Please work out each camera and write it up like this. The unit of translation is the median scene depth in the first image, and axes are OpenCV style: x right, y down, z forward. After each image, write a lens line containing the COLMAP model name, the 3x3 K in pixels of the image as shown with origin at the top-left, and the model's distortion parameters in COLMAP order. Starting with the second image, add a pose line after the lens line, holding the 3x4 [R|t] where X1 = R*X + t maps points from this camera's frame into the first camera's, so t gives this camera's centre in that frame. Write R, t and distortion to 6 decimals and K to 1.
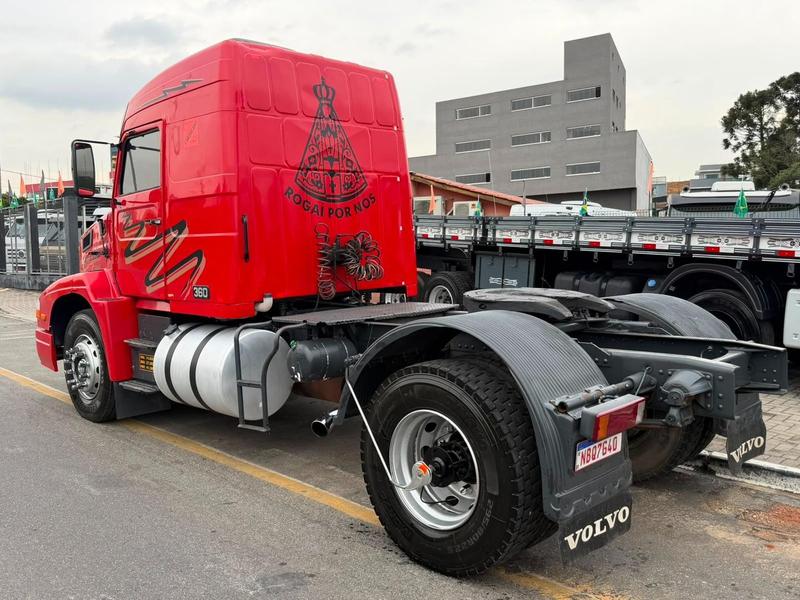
lens RADIAL K [[706.9, 0, 395.5], [0, 706.9, 304.9], [0, 0, 1]] dist [0.036186, -0.001510]
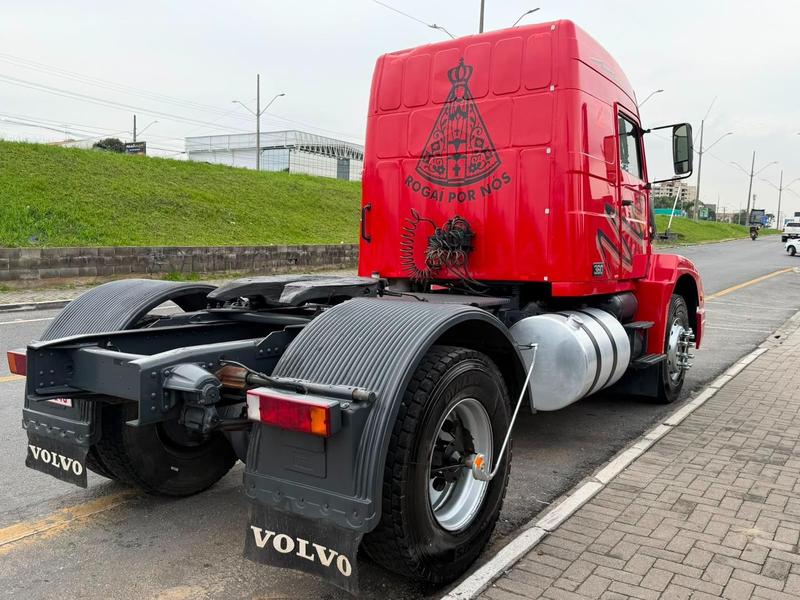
lens RADIAL K [[706.9, 0, 381.3], [0, 706.9, 304.4], [0, 0, 1]] dist [0.036186, -0.001510]
pose [[0.166566, 0.093058, -0.981629, 0.839099], [-0.107570, 0.991310, 0.075723, -0.046196], [0.980145, 0.092981, 0.175128, 0.727598]]
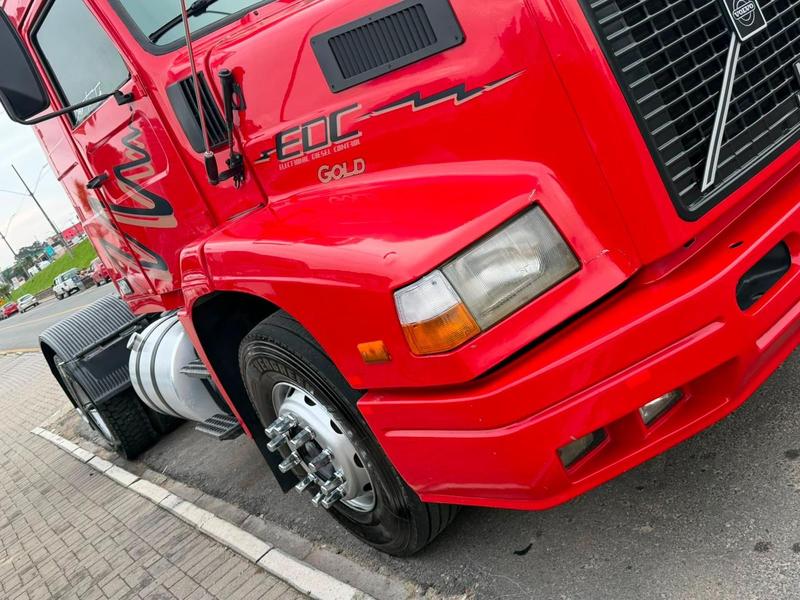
lens RADIAL K [[798.4, 0, 414.8], [0, 798.4, 309.7], [0, 0, 1]] dist [0.068771, 0.000000]
pose [[-0.867893, 0.414495, 0.273779, -0.450217], [0.488550, 0.811958, 0.319442, -0.145694], [-0.089890, 0.410997, -0.907194, 1.838473]]
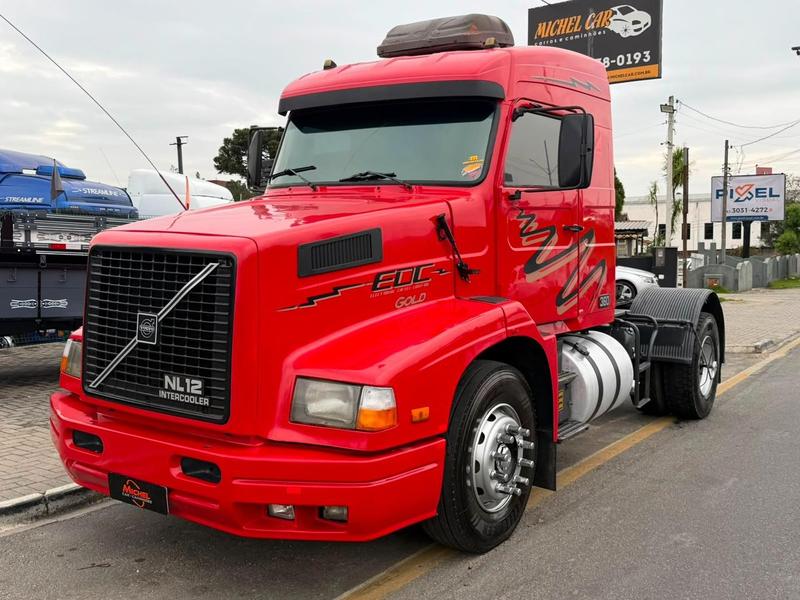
lens RADIAL K [[808.5, 0, 398.5], [0, 808.5, 291.6], [0, 0, 1]] dist [0.058234, 0.000000]
pose [[-0.179205, -0.052772, 0.982395, -1.224578], [0.083815, 0.994111, 0.068690, -0.121919], [-0.980235, 0.094649, -0.173727, 1.338357]]
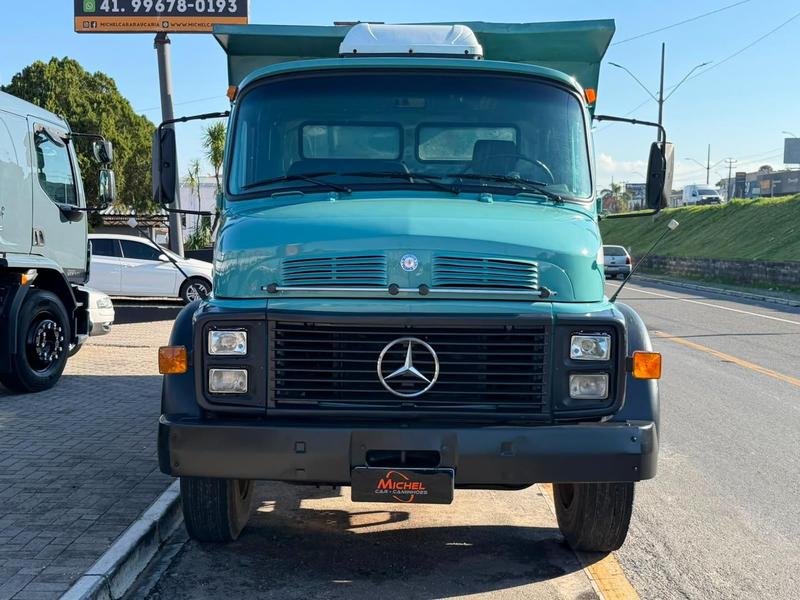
lens RADIAL K [[953.7, 0, 400.5], [0, 953.7, 302.4], [0, 0, 1]] dist [0.068969, 0.000000]
pose [[-0.701822, -0.050763, 0.710541, -0.781703], [0.053171, 0.990942, 0.123315, -0.142167], [-0.710365, 0.124325, -0.692766, 1.694830]]
